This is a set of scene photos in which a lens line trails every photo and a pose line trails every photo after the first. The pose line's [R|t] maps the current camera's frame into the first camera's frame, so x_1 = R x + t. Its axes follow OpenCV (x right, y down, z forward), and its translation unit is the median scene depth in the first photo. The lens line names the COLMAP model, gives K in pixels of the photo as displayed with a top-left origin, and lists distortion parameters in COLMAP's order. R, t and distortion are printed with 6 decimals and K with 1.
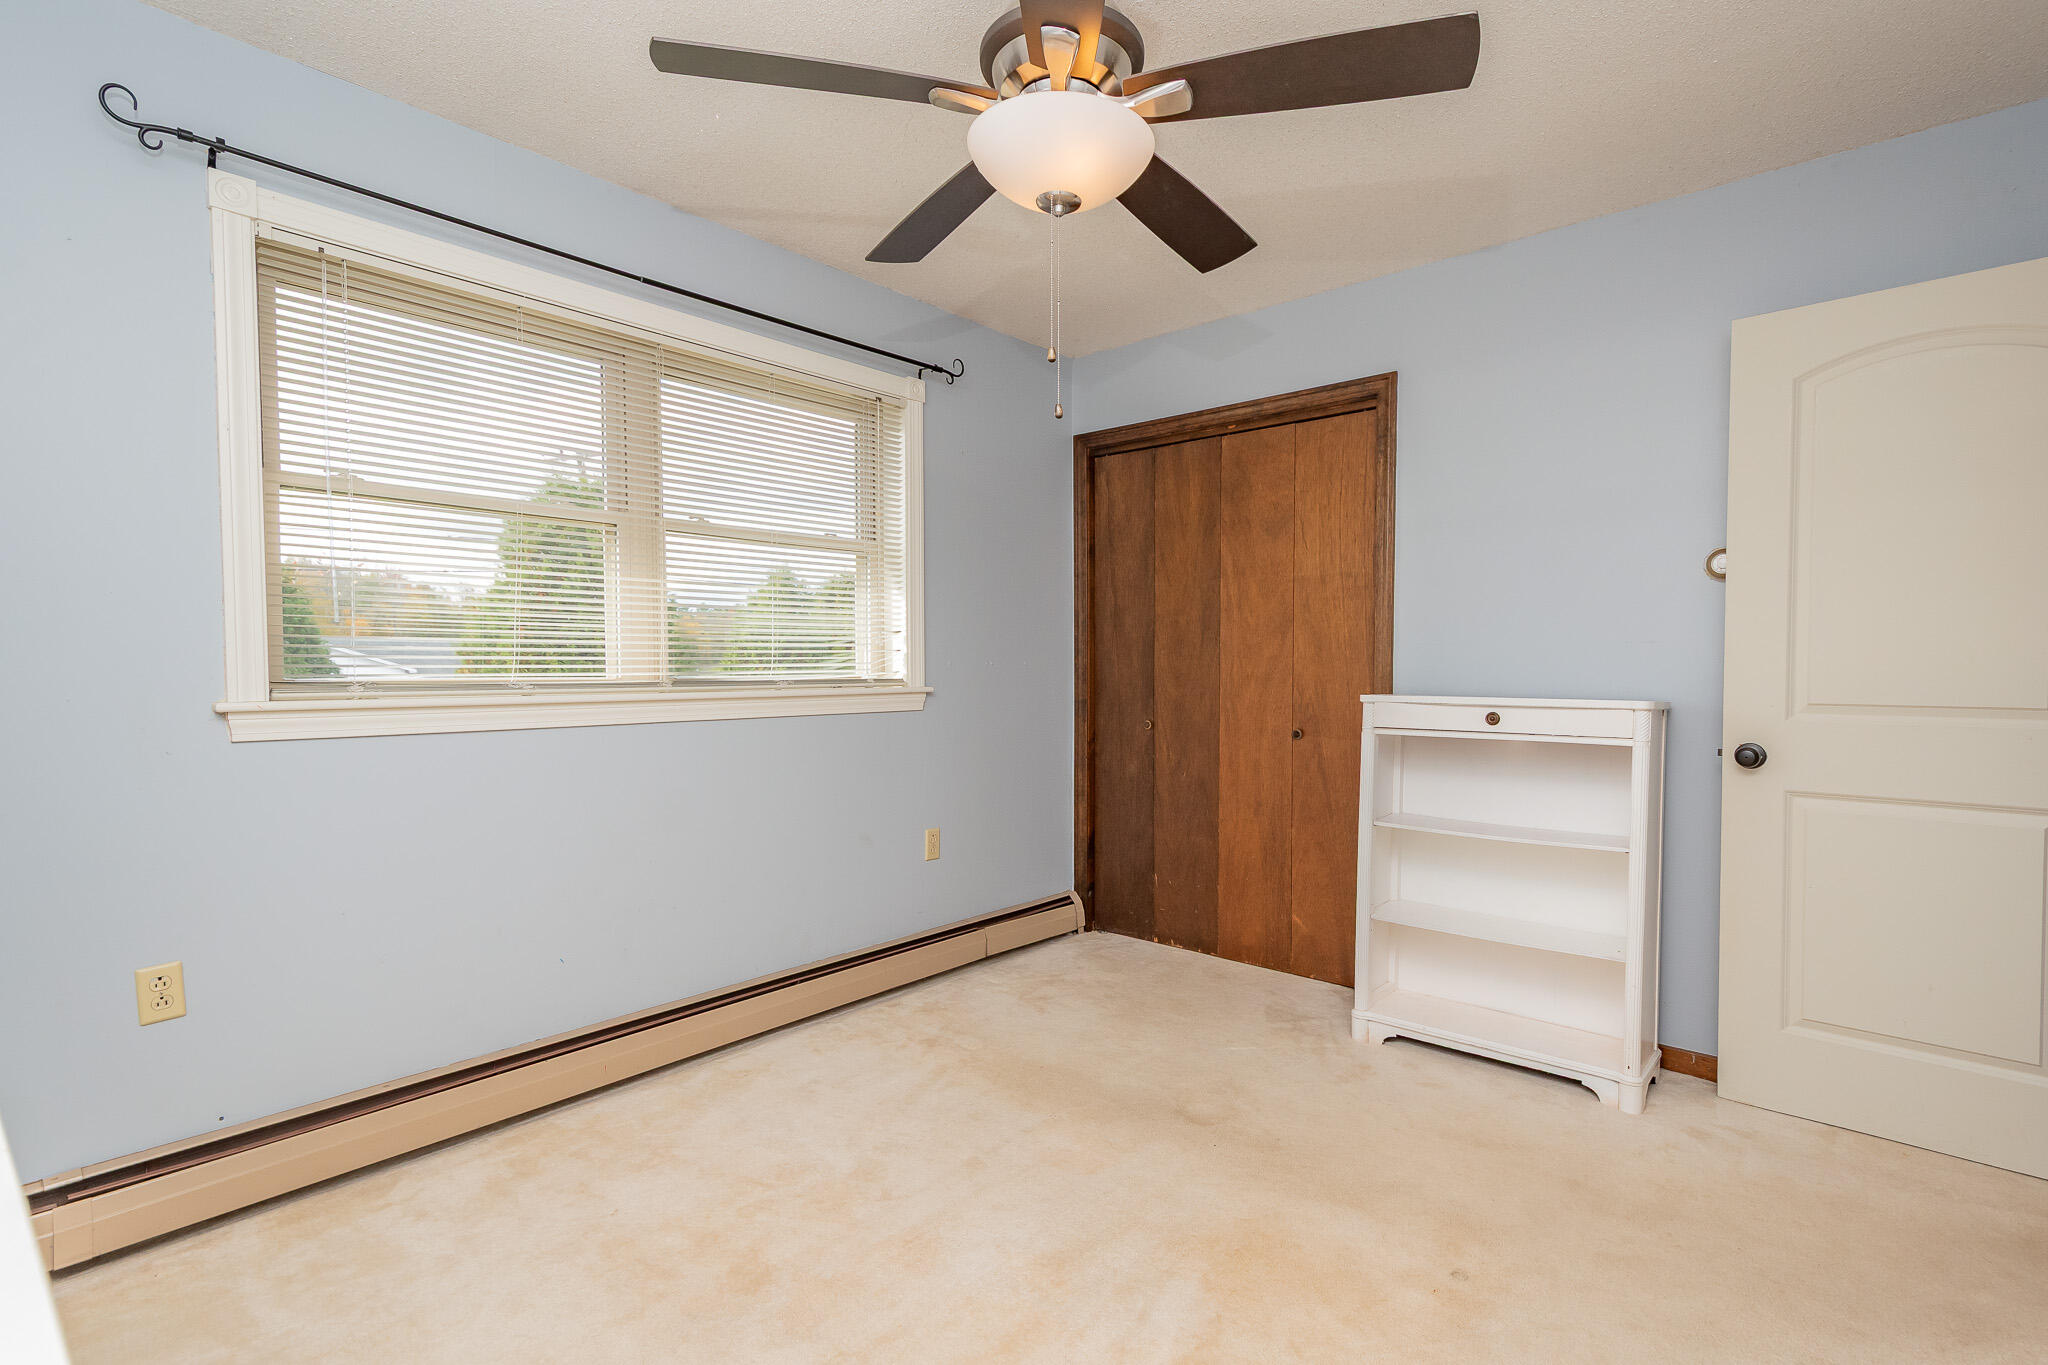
lens RADIAL K [[962.1, 0, 1030.2], [0, 962.1, 690.0], [0, 0, 1]] dist [0.023320, -0.007704]
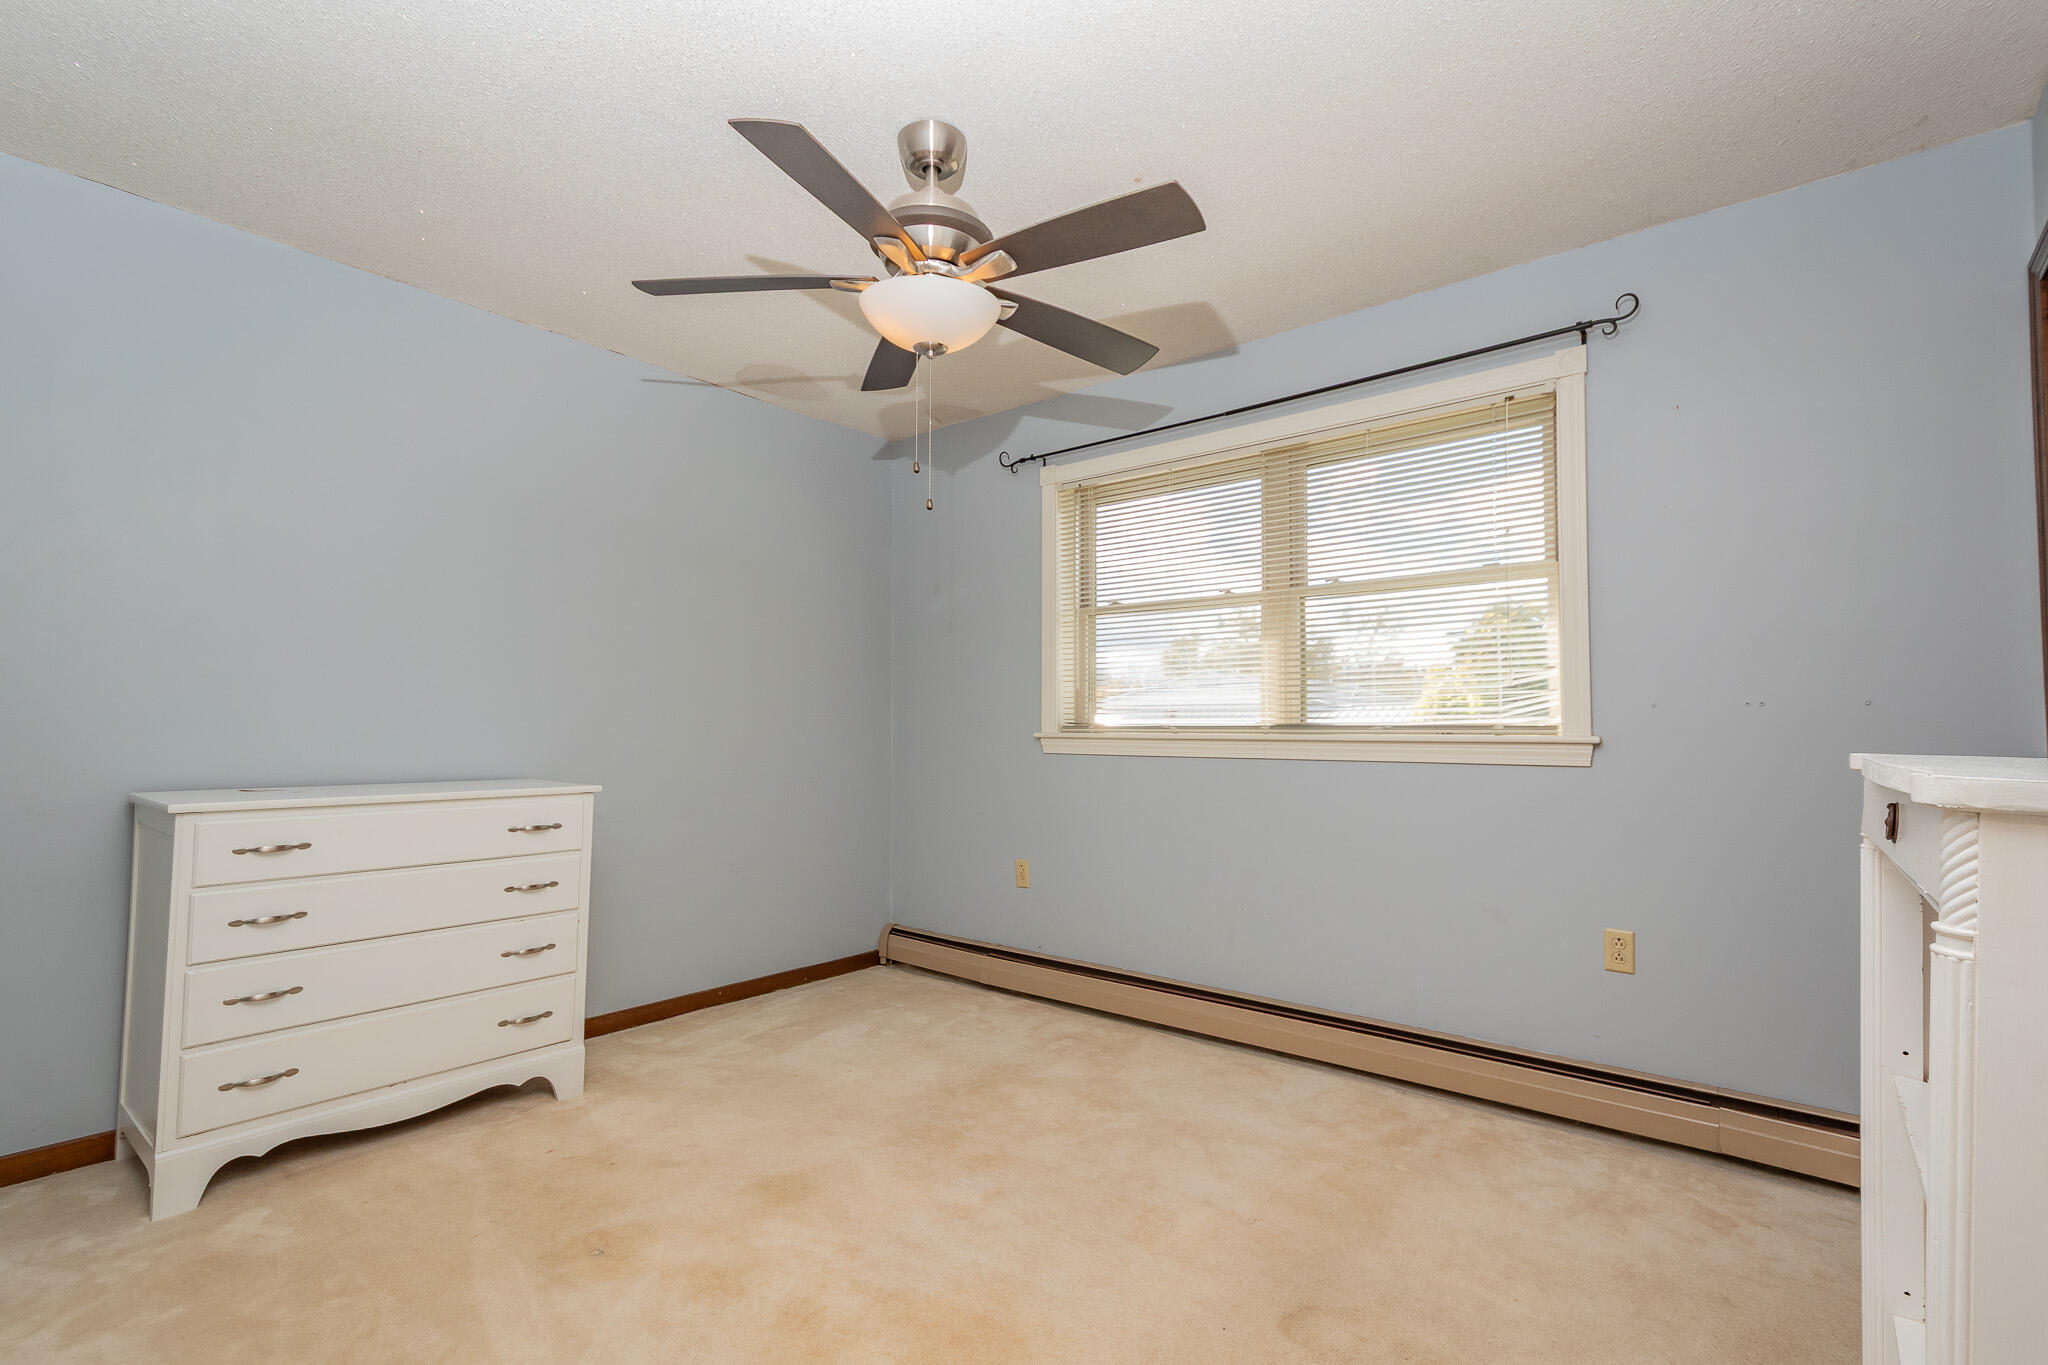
lens RADIAL K [[919.9, 0, 1031.8], [0, 919.9, 689.0], [0, 0, 1]] dist [0.020051, -0.000331]
pose [[0.053775, -0.041568, -0.997687, 0.614899], [-0.026384, 0.998725, -0.043033, 0.002998], [0.998204, 0.028637, 0.052610, 0.527259]]
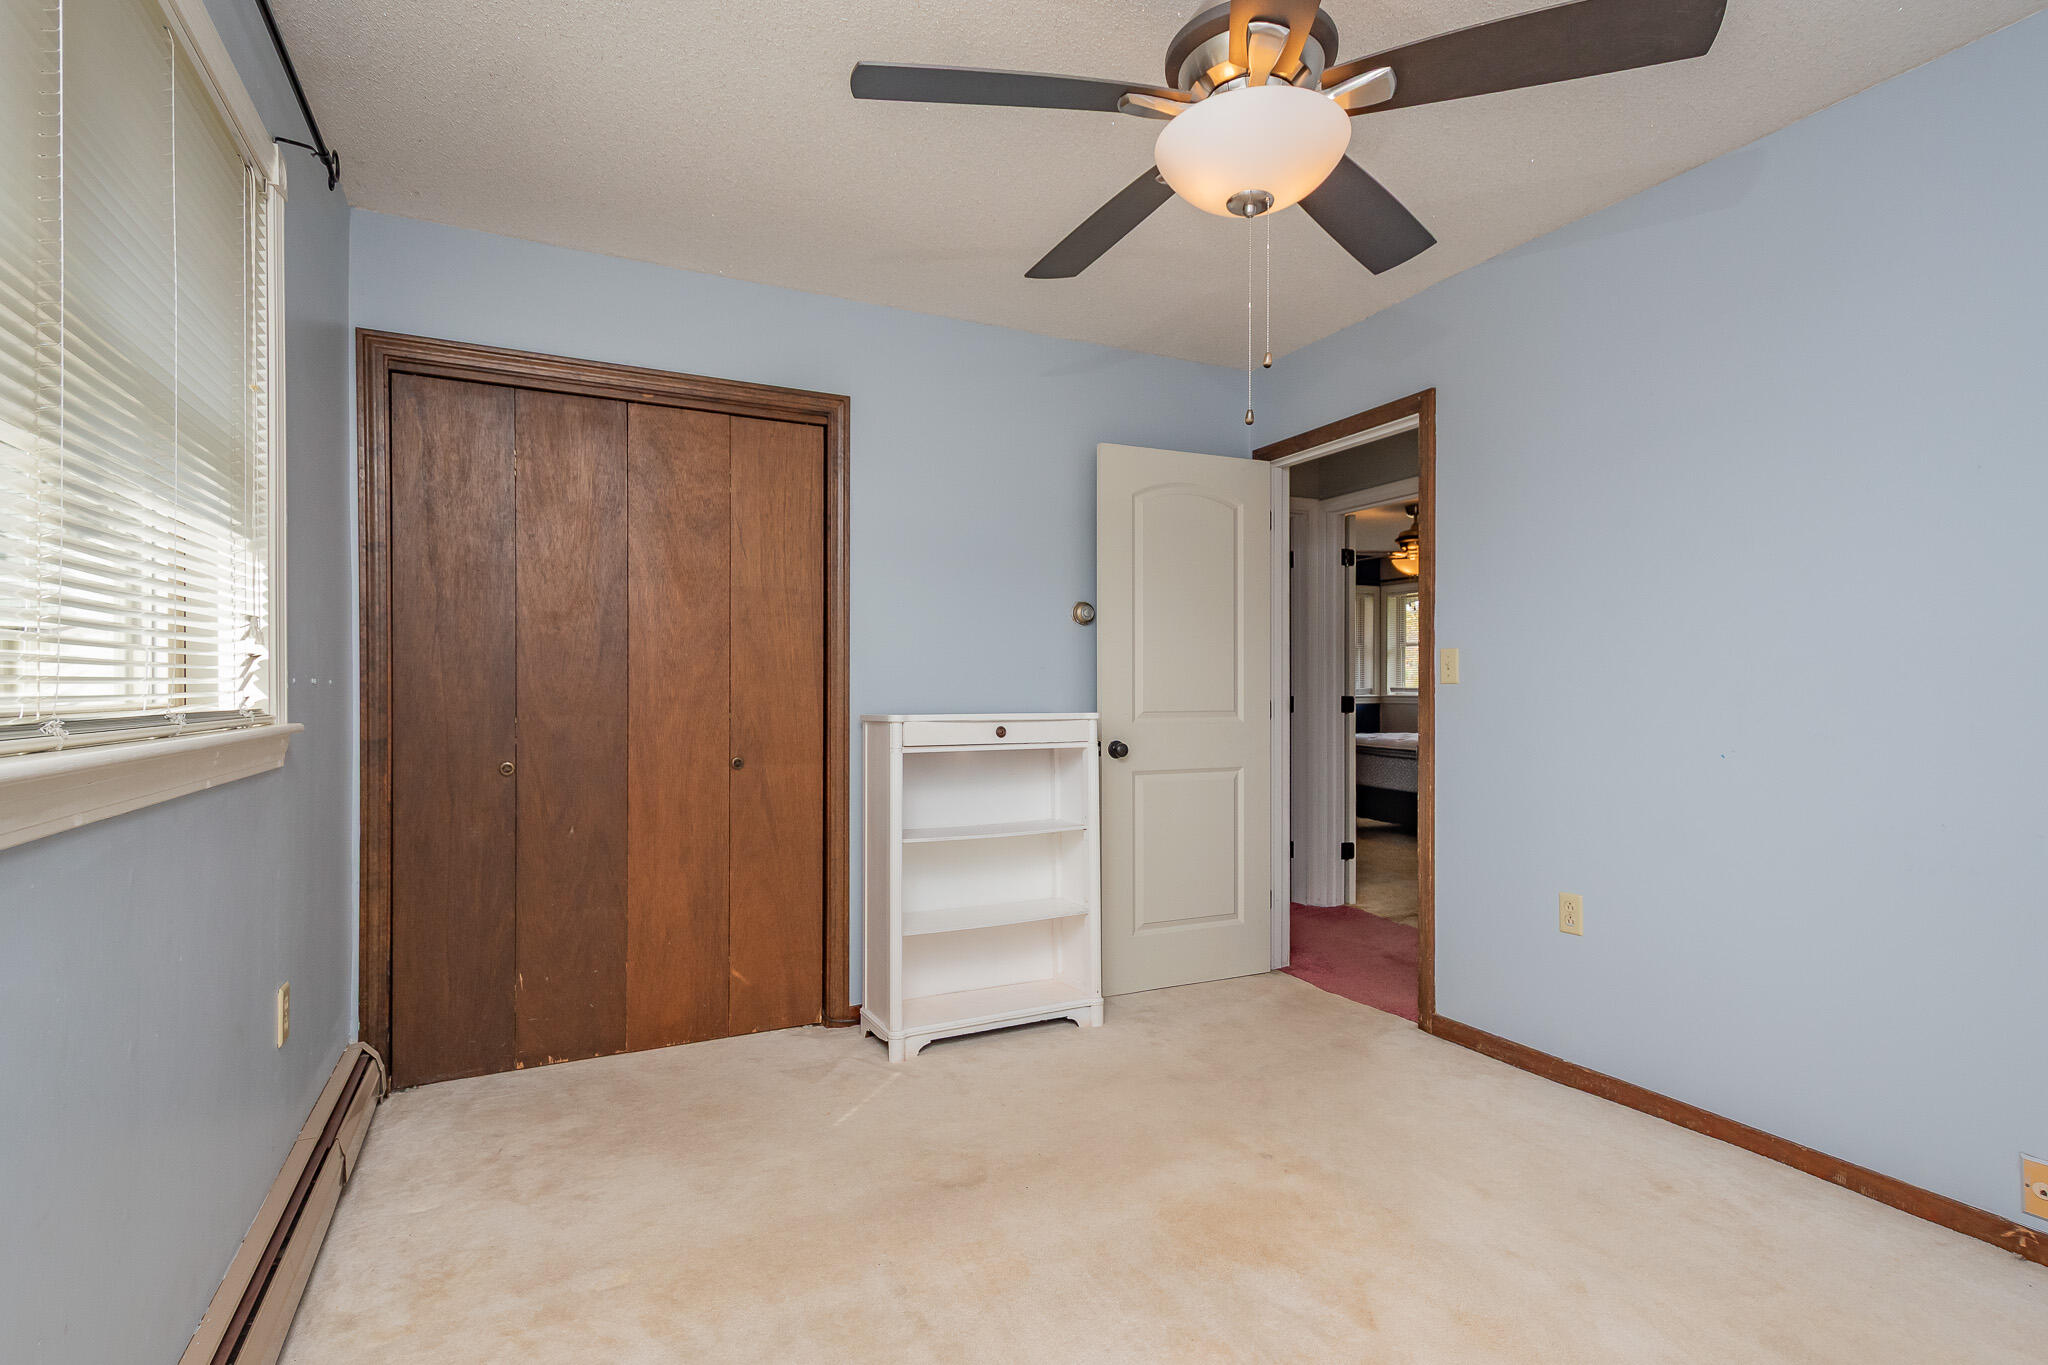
lens RADIAL K [[990.7, 0, 1021.8], [0, 990.7, 690.1], [0, 0, 1]] dist [0.011535, -0.000111]
pose [[0.383528, -0.001701, 0.923528, -0.472449], [0.026047, 0.999620, -0.008976, -0.006975], [-0.923162, 0.027497, 0.383427, 0.407581]]
